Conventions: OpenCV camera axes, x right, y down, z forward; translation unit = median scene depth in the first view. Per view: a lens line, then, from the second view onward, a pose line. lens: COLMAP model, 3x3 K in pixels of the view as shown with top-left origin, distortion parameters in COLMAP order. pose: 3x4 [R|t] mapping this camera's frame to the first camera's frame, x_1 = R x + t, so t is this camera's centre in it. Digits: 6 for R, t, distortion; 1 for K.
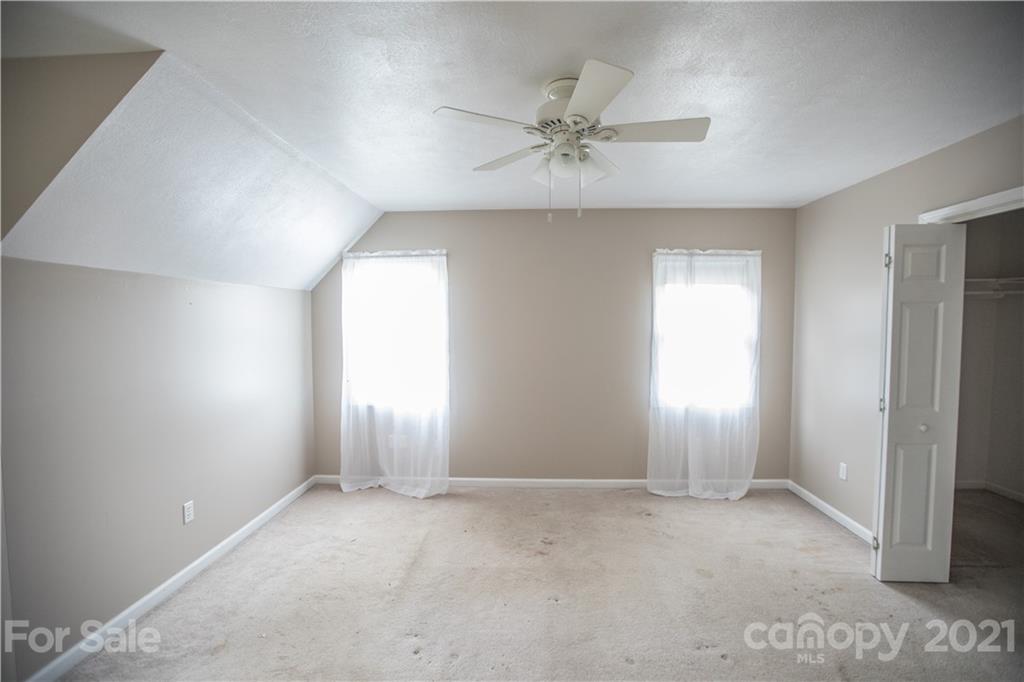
lens RADIAL K [[464.5, 0, 508.0], [0, 464.5, 344.7], [0, 0, 1]] dist [-0.042576, 0.007013]
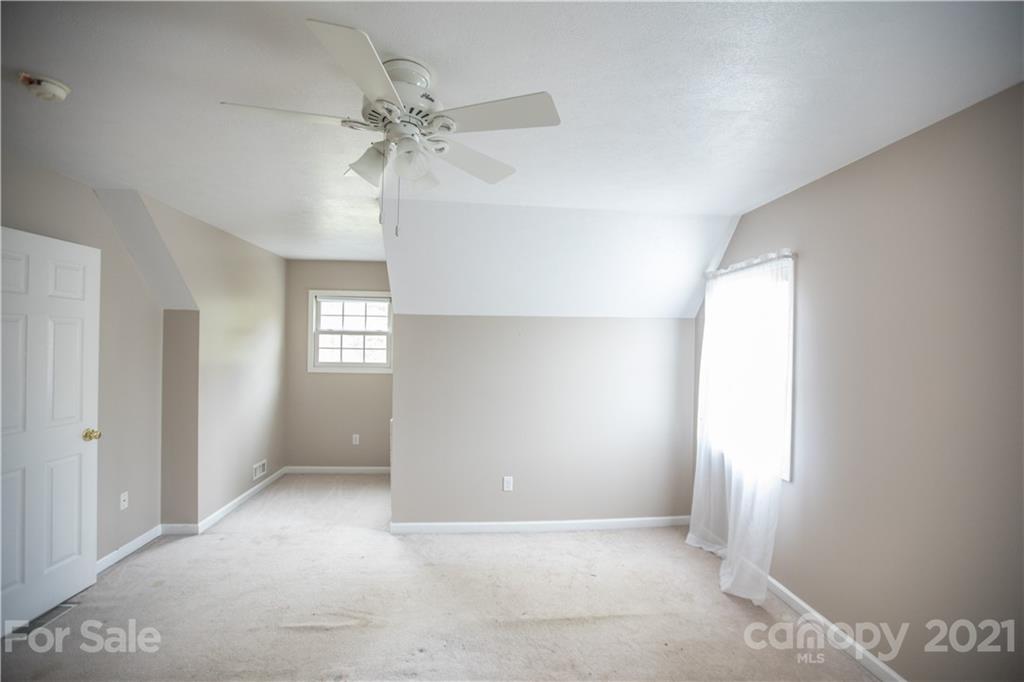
lens RADIAL K [[464.5, 0, 514.1], [0, 464.5, 346.3], [0, 0, 1]] dist [-0.042576, 0.007013]
pose [[0.160372, 0.010247, -0.987003, 0.470179], [-0.068480, 0.997652, -0.000770, -0.034983], [0.984678, 0.067713, 0.160698, 0.516816]]
